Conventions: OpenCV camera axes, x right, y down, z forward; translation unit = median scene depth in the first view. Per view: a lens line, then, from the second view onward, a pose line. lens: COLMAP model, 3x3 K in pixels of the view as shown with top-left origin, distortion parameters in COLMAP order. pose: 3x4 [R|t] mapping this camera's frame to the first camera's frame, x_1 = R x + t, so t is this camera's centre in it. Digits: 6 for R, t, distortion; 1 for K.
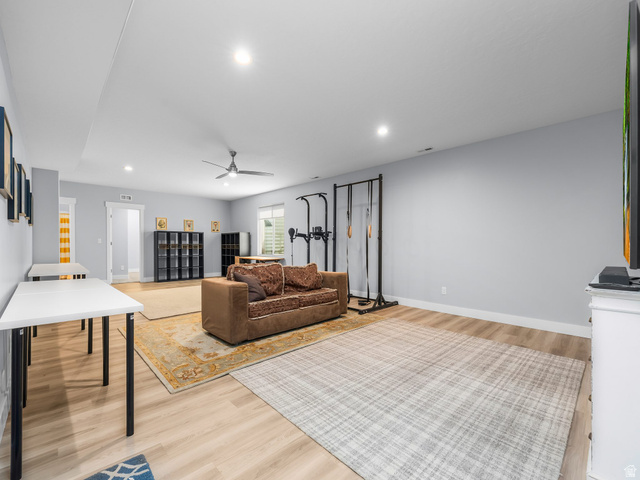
lens RADIAL K [[272.7, 0, 319.2], [0, 272.7, 244.2], [0, 0, 1]] dist [0.002317, 0.000168]
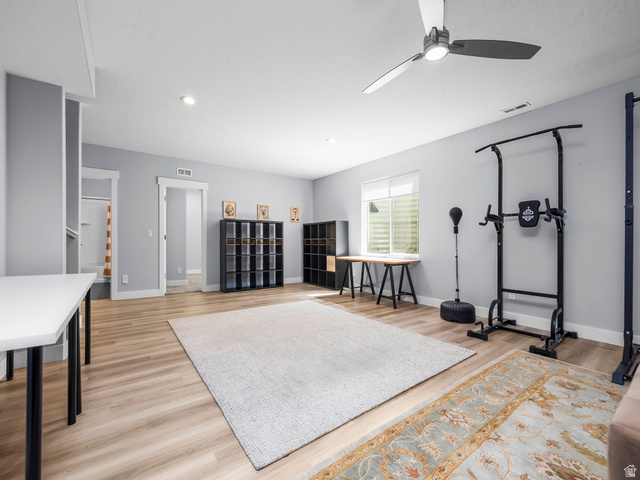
lens RADIAL K [[272.7, 0, 314.7], [0, 272.7, 240.4], [0, 0, 1]] dist [0.002317, 0.000168]
pose [[0.986395, 0.002205, -0.164380, -0.236076], [-0.003017, 0.999984, -0.004694, 0.008197], [0.164367, 0.005126, 0.986386, 0.327510]]
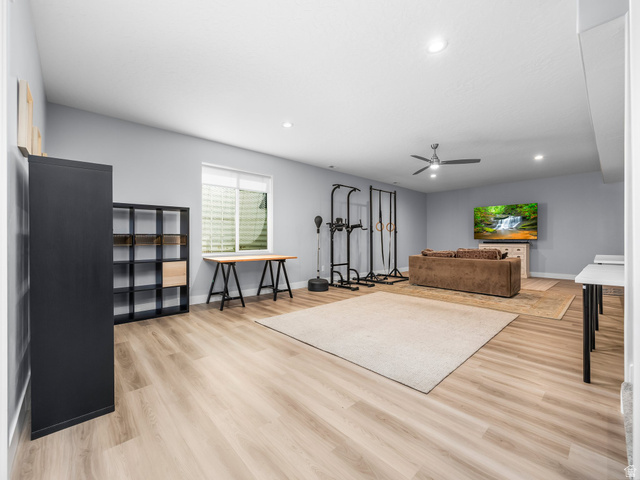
lens RADIAL K [[272.7, 0, 314.2], [0, 272.7, 237.9], [0, 0, 1]] dist [0.002317, 0.000168]
pose [[0.044899, 0.002856, 0.998987, -0.756227], [0.000597, 0.999996, -0.002886, 0.007476], [-0.998991, 0.000726, 0.044897, 0.788720]]
